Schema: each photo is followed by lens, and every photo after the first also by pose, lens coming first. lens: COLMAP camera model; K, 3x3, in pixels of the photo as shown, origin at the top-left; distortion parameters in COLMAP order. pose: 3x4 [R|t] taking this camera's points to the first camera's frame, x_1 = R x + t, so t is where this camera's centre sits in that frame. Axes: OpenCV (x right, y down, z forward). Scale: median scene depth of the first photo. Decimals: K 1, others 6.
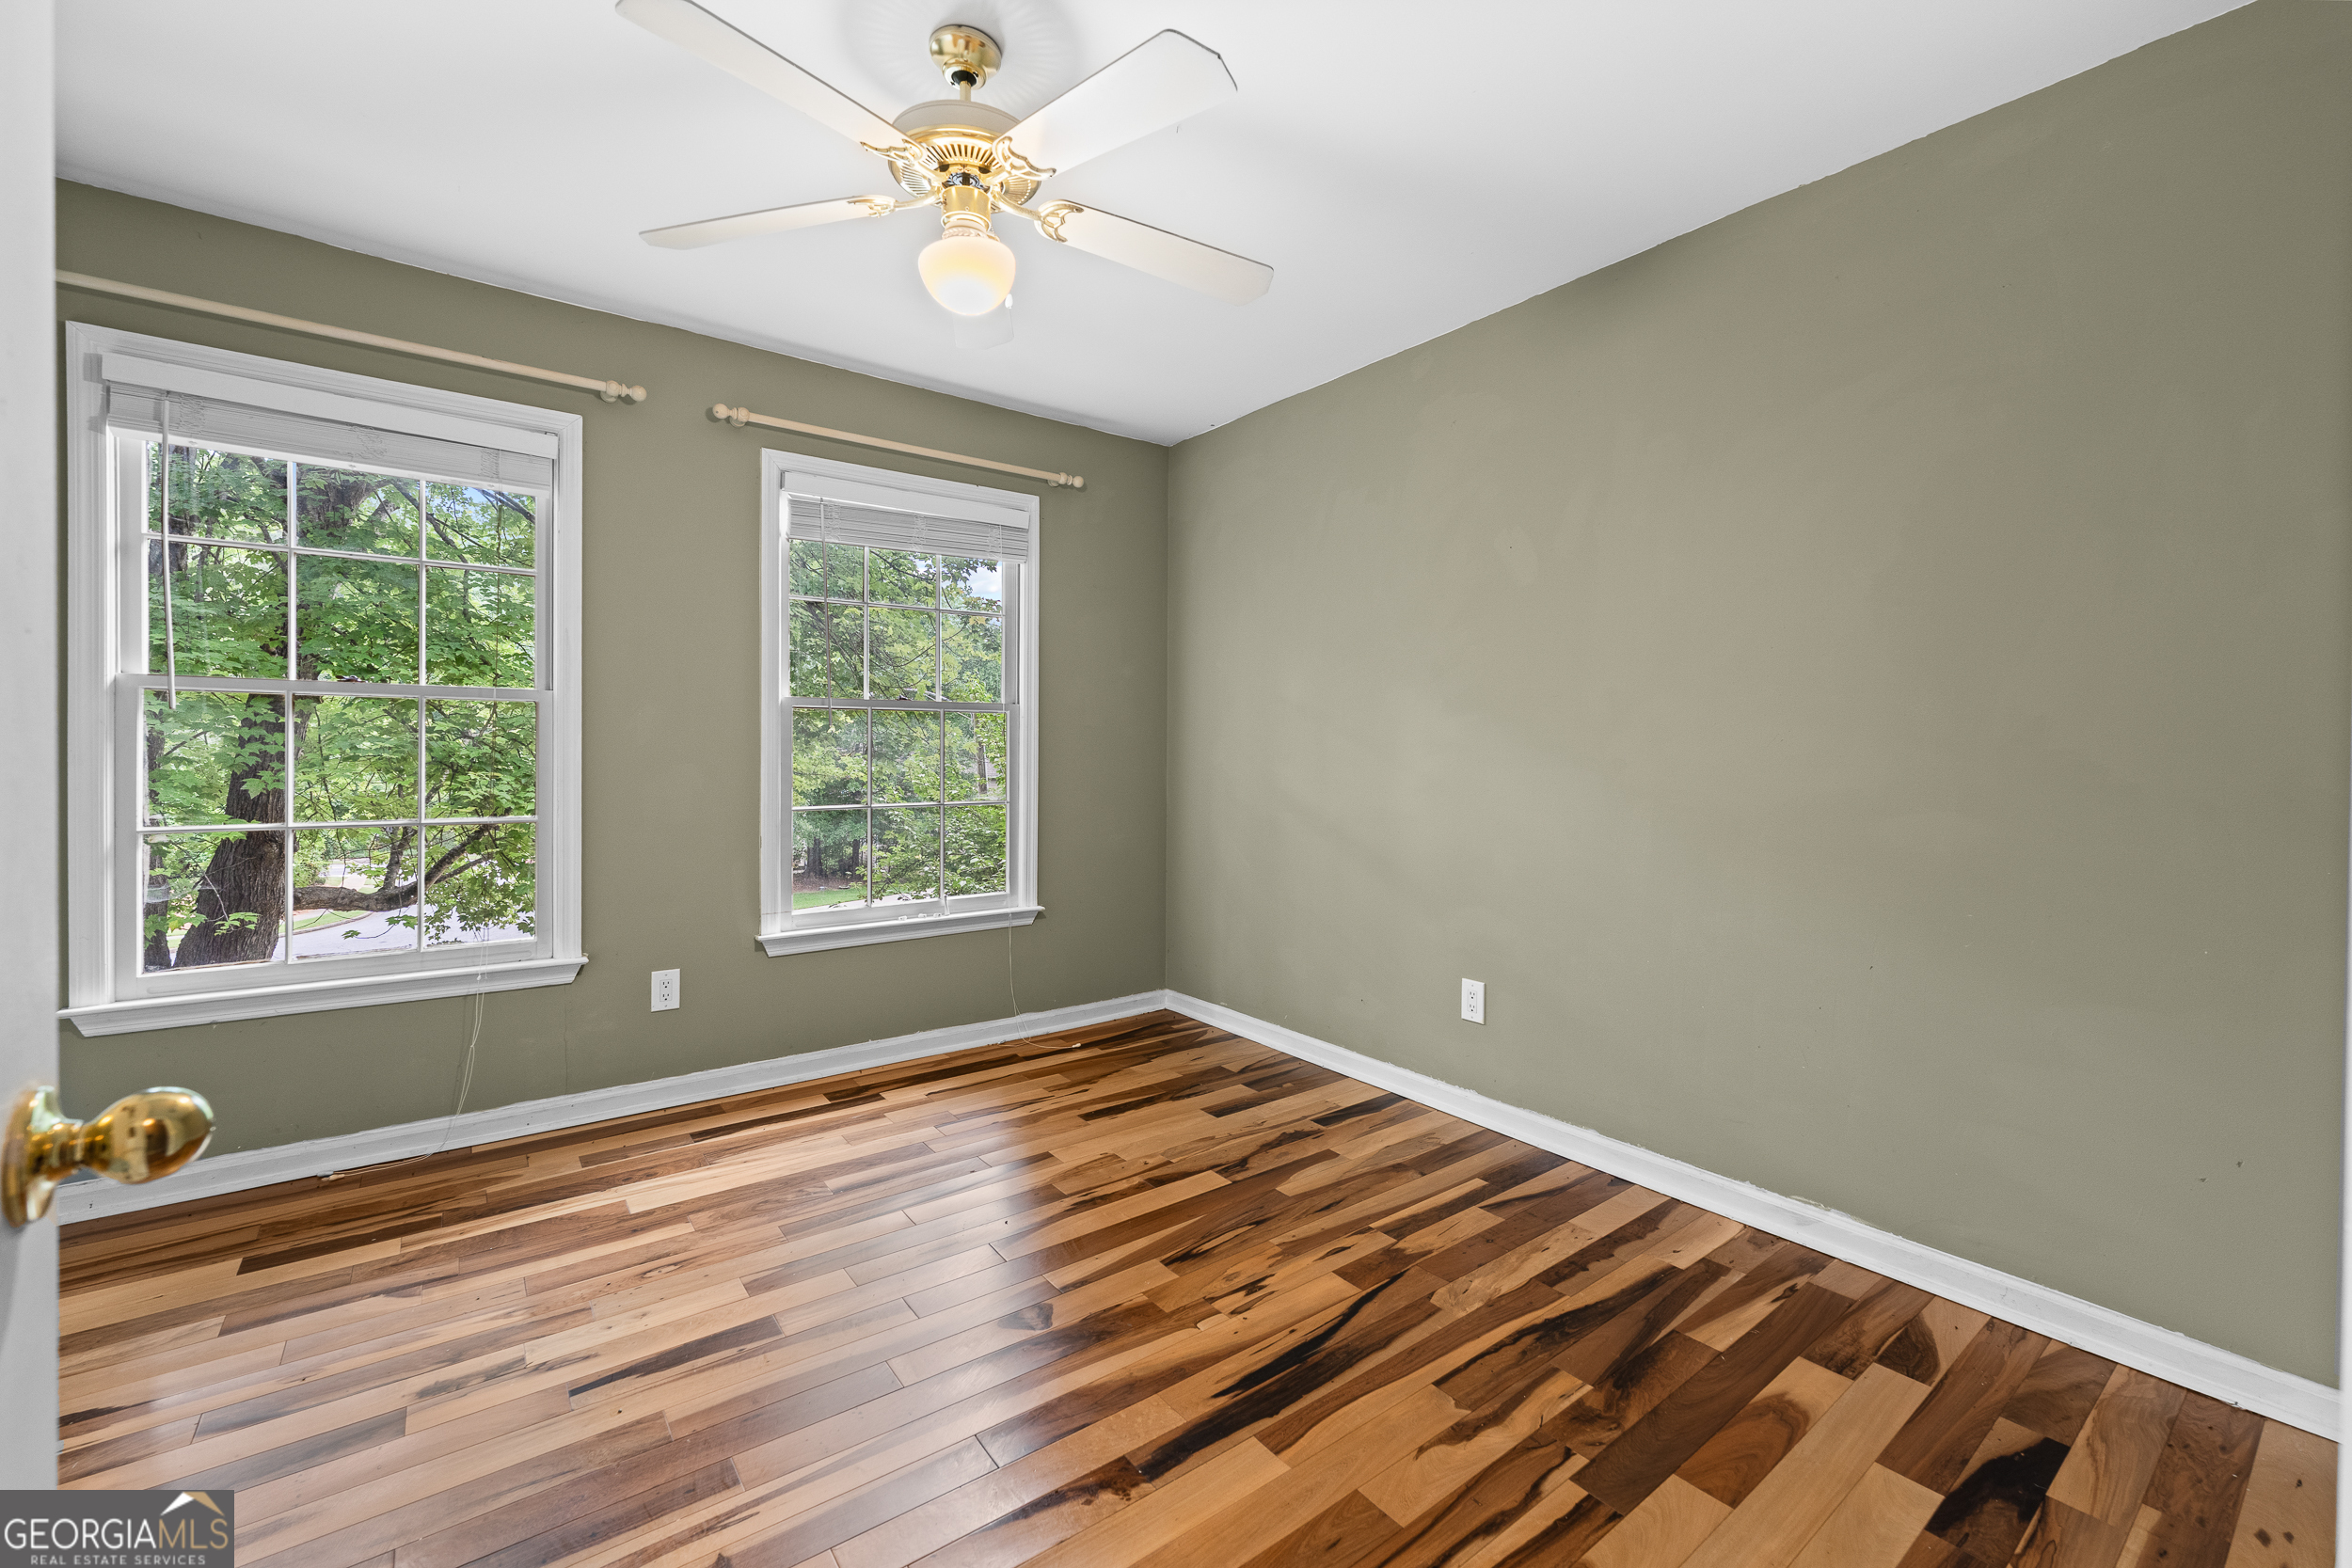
lens RADIAL K [[975.2, 0, 1195.6], [0, 975.2, 780.0], [0, 0, 1]] dist [-0.000931, -0.000395]
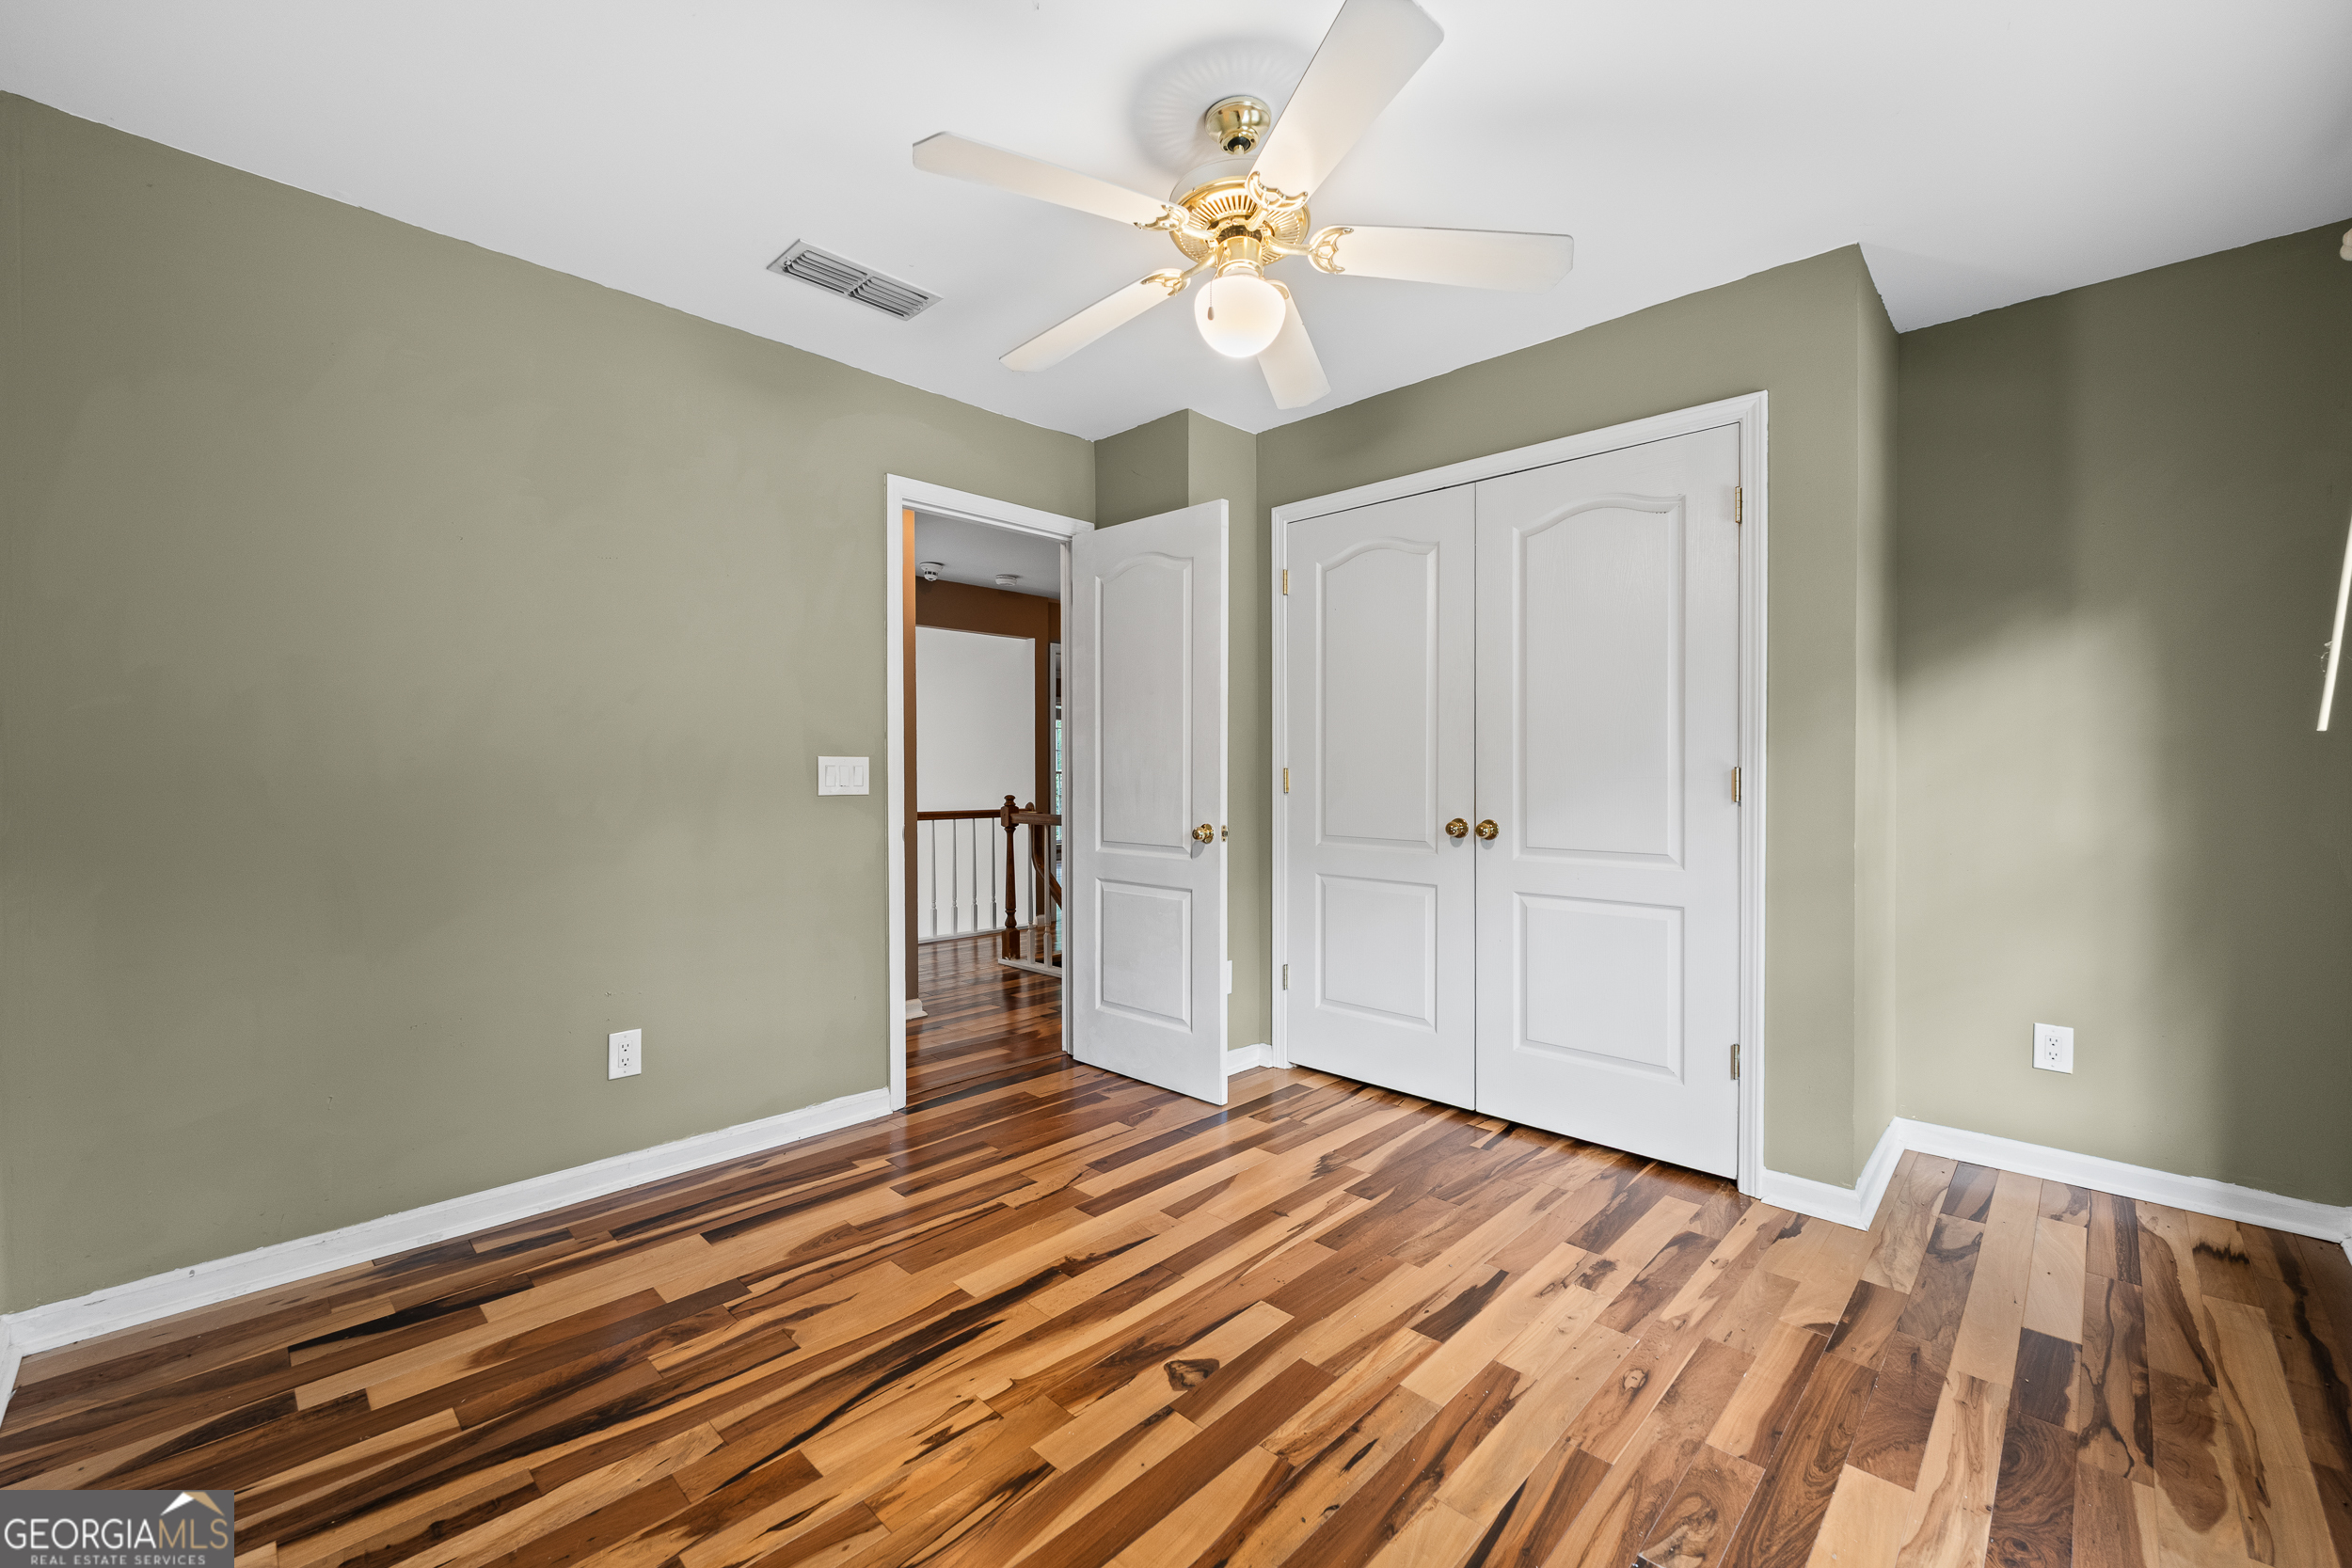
lens RADIAL K [[975.2, 0, 1195.6], [0, 975.2, 780.0], [0, 0, 1]] dist [-0.000931, -0.000395]
pose [[-0.989417, -0.004513, -0.145032, -0.035482], [-0.010216, 0.999202, 0.038605, -0.066726], [0.144743, 0.039678, -0.988673, 1.959920]]
